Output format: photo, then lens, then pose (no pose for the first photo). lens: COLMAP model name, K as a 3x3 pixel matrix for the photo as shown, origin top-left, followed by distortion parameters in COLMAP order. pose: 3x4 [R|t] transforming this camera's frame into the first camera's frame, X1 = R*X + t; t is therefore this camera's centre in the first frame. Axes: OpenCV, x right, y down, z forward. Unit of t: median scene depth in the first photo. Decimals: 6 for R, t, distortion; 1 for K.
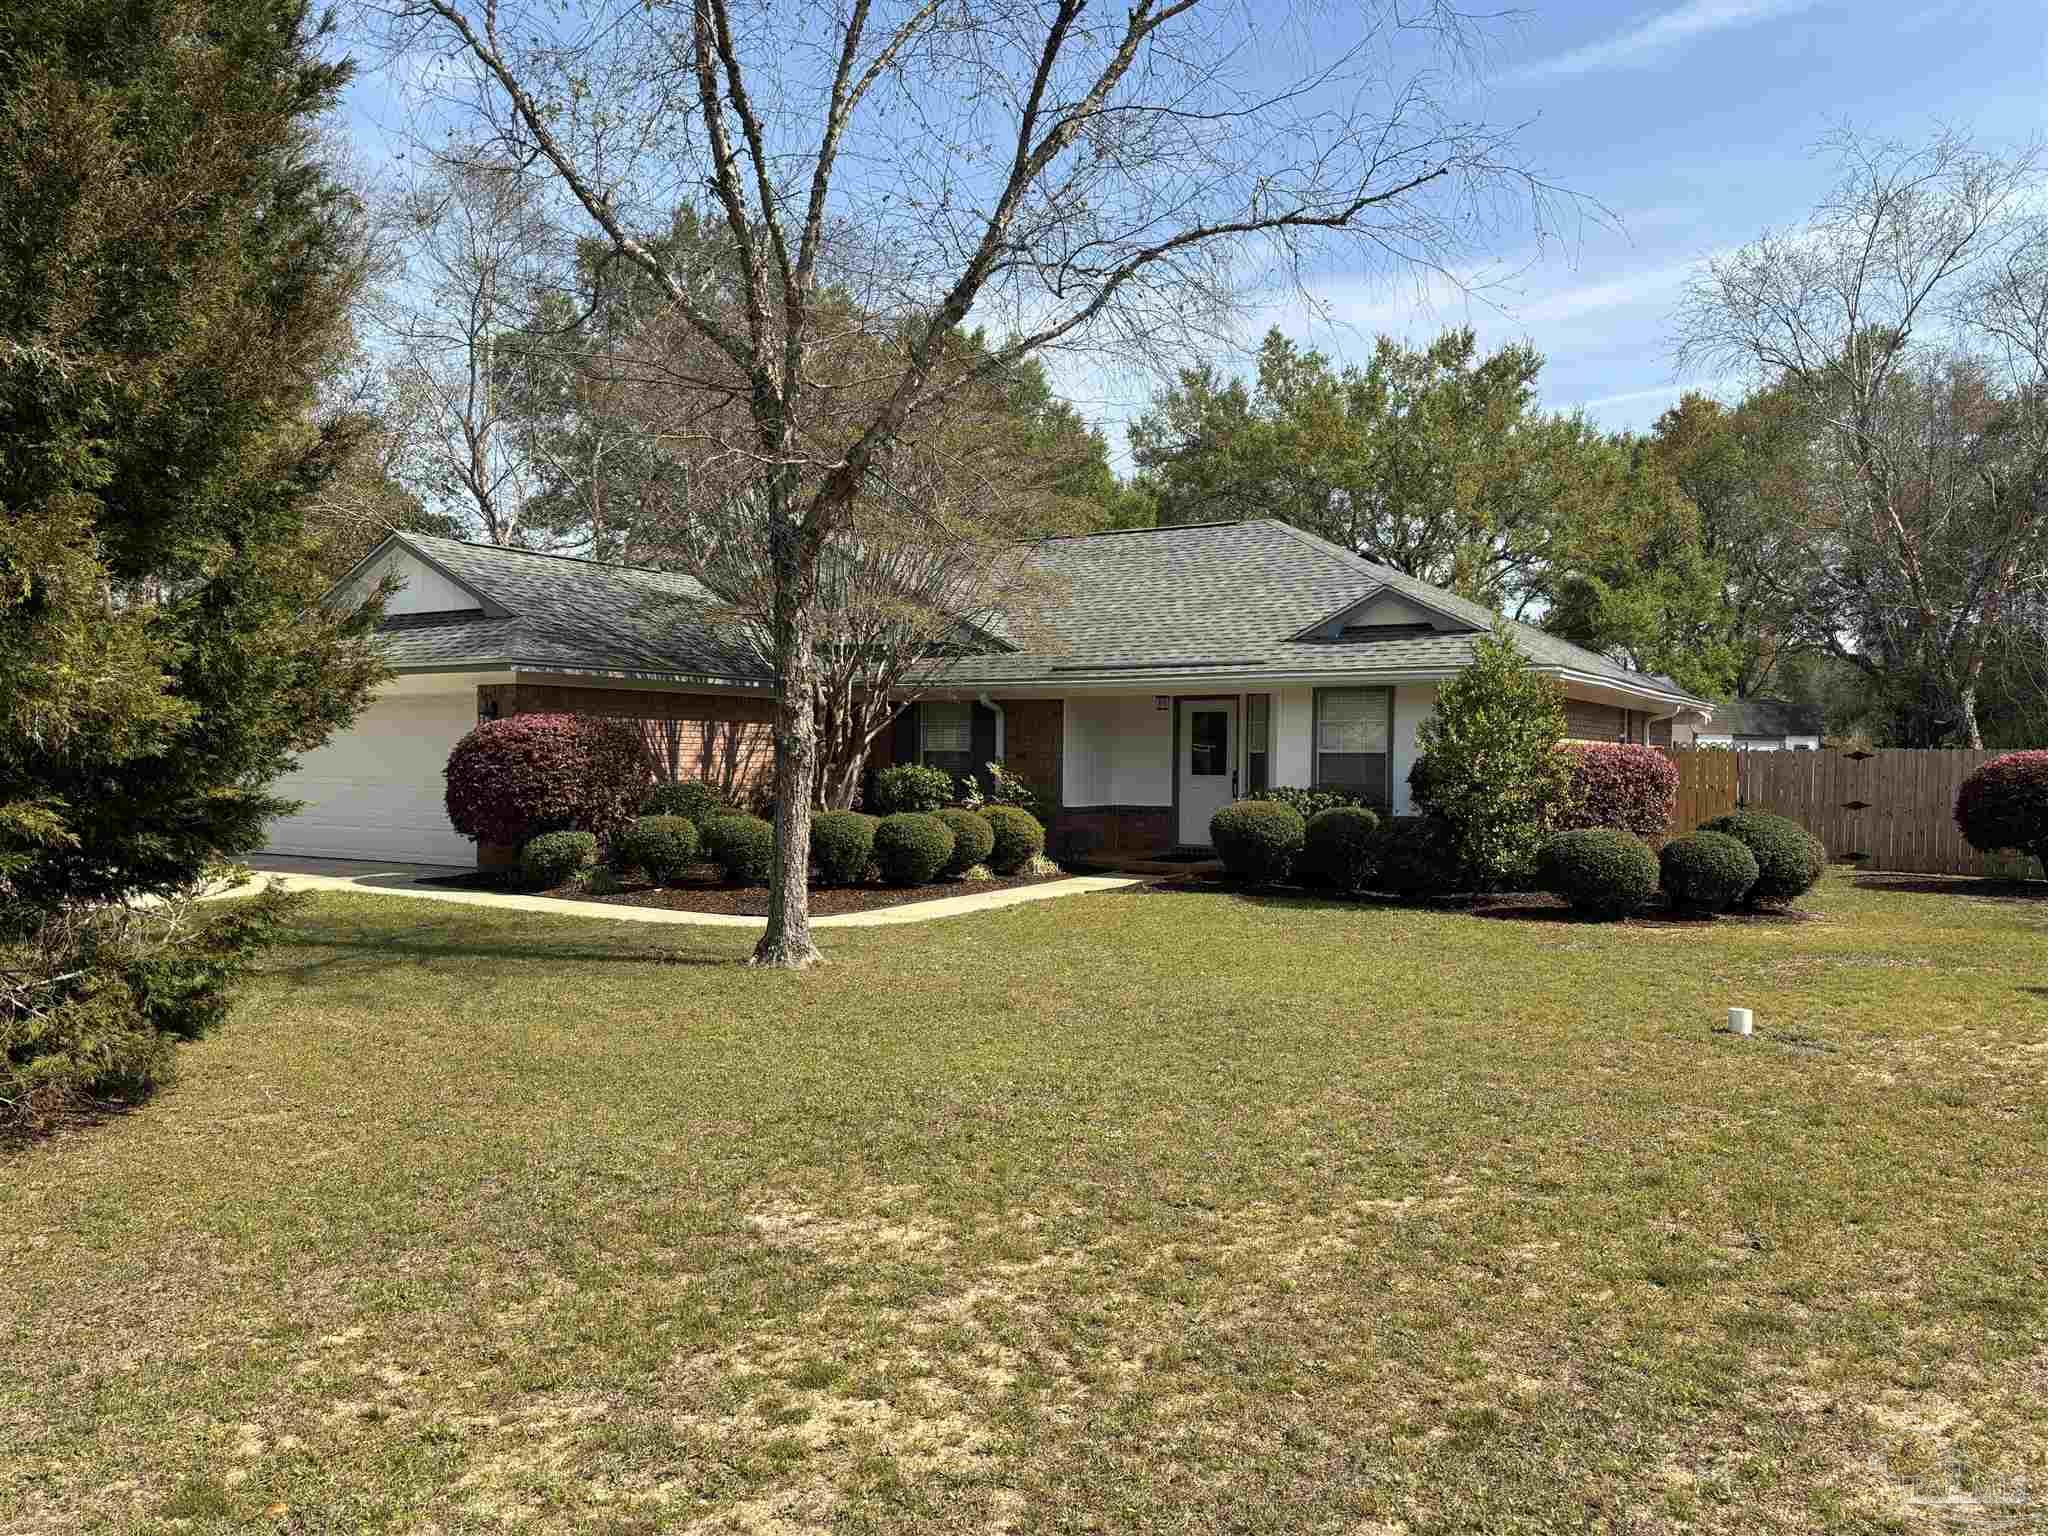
lens RADIAL K [[1559.1, 0, 1040.6], [0, 1559.1, 770.3], [0, 0, 1]] dist [0.057699, -0.057403]
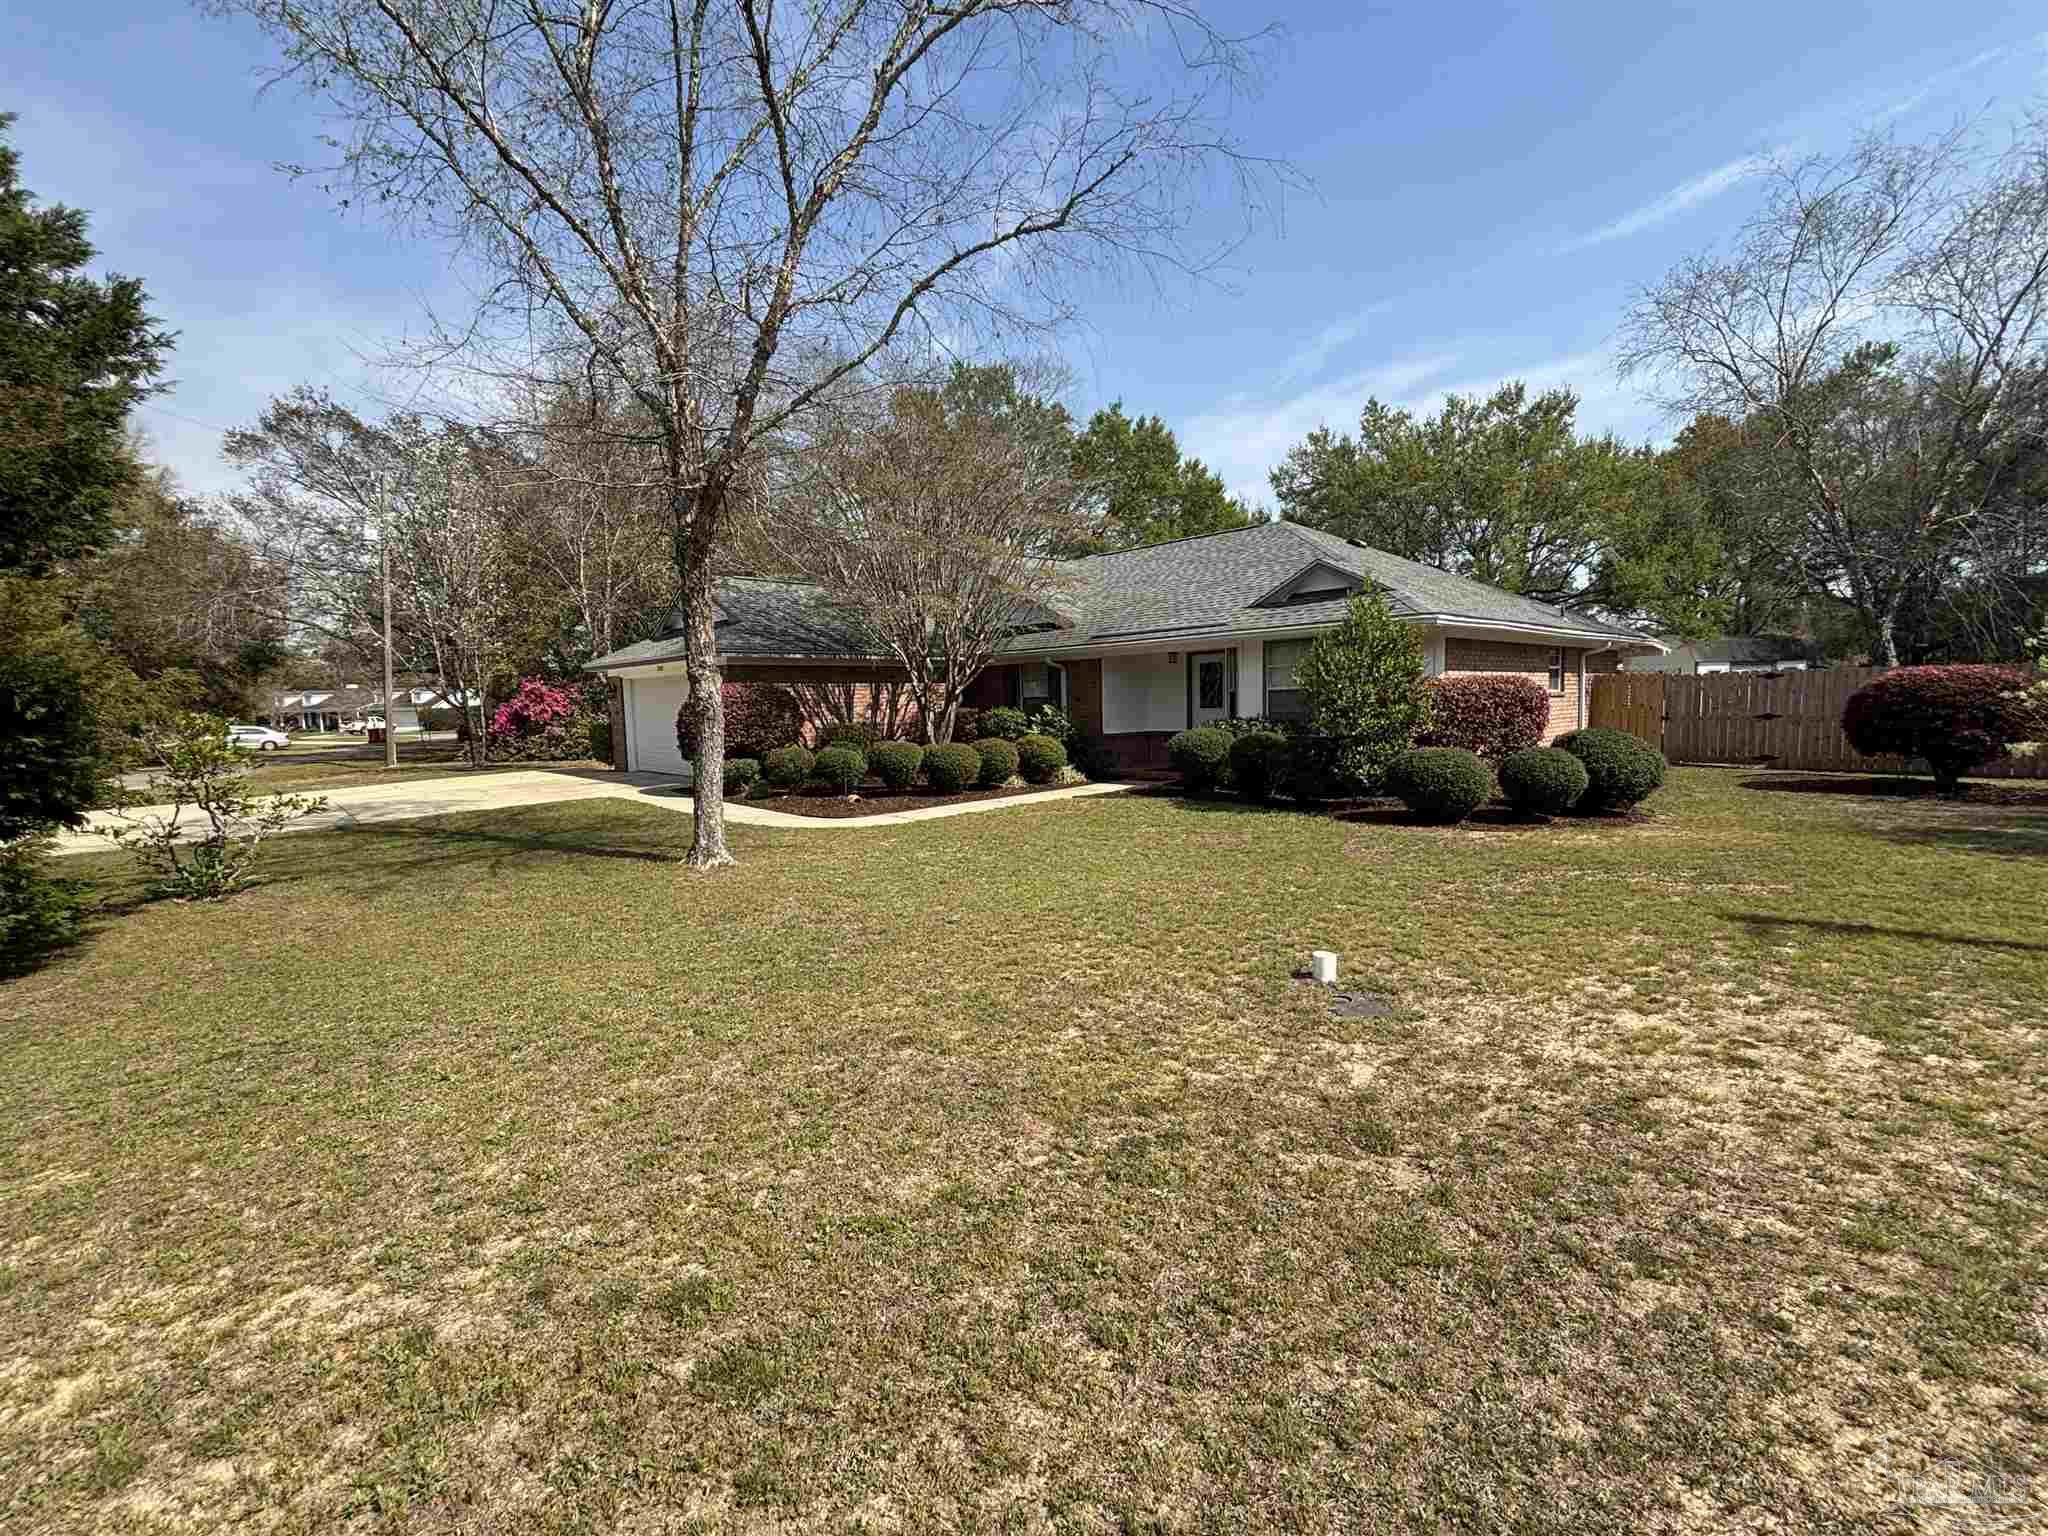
lens RADIAL K [[904.7, 0, 1016.7], [0, 904.7, 764.3], [0, 0, 1]] dist [-0.008660, 0.003354]
pose [[0.958046, -0.011602, -0.286380, 0.247708], [0.030415, 0.997654, 0.061330, -0.002145], [0.284996, -0.067467, 0.956151, 0.250644]]
